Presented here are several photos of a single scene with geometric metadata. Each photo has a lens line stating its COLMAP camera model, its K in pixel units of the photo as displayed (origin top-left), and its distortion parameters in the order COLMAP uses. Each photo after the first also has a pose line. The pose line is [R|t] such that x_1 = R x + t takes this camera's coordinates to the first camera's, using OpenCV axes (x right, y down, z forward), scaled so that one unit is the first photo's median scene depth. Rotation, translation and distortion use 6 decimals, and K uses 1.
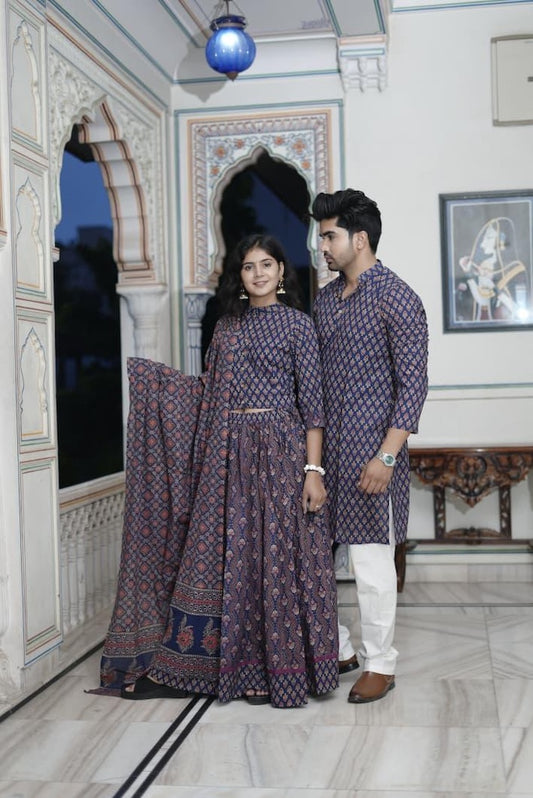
lens RADIAL K [[1173.7, 0, 266.5], [0, 1173.7, 399.0], [0, 0, 1]] dist [-0.006718, -0.018861]
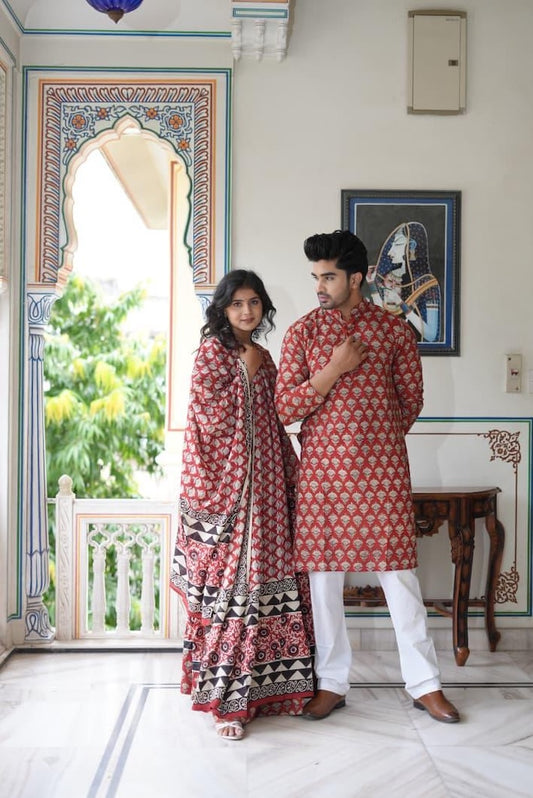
lens RADIAL K [[1175.1, 0, 268.6], [0, 1175.1, 401.2], [0, 0, 1]] dist [-0.009974, -0.005796]
pose [[0.983015, 0.033678, 0.180410, -0.052041], [-0.031854, 0.999408, -0.012999, -0.010184], [-0.180741, 0.007031, 0.983506, 0.180729]]
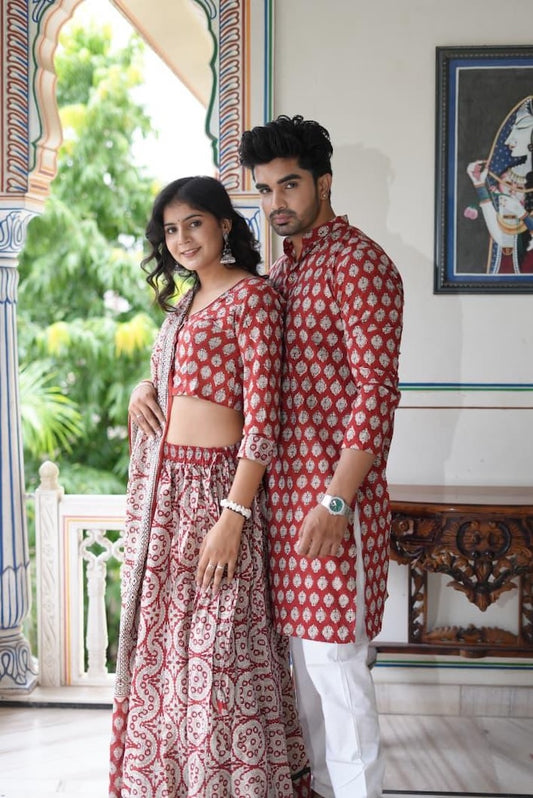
lens RADIAL K [[1185.6, 0, 269.6], [0, 1185.6, 400.0], [0, 0, 1]] dist [-0.016903, -0.025372]
pose [[0.996580, 0.022772, 0.079438, 0.025100], [-0.028230, 0.997267, 0.068271, -0.041430], [-0.077666, -0.070280, 0.994499, 0.426875]]
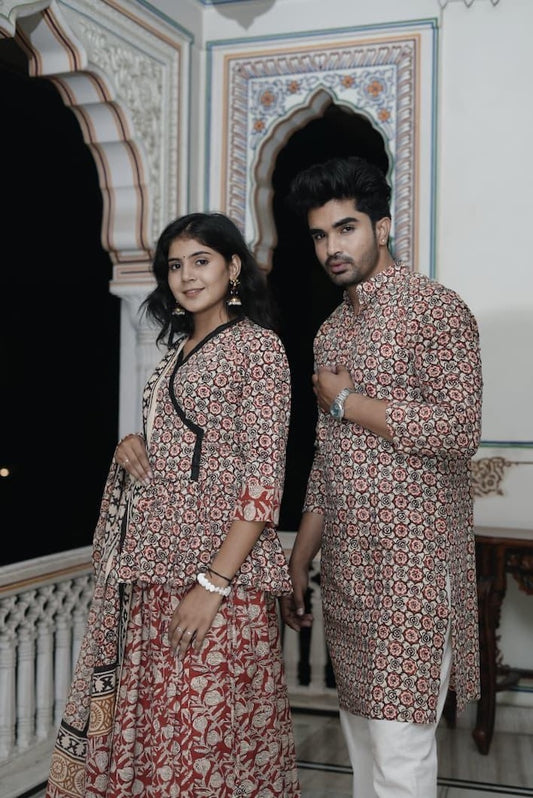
lens RADIAL K [[1185.6, 0, 269.6], [0, 1185.6, 400.0], [0, 0, 1]] dist [-0.016903, -0.025372]
pose [[0.979669, 0.038202, -0.196950, 0.114932], [-0.039998, 0.999186, -0.005150, -0.025495], [0.196593, 0.012923, 0.980400, 0.310380]]
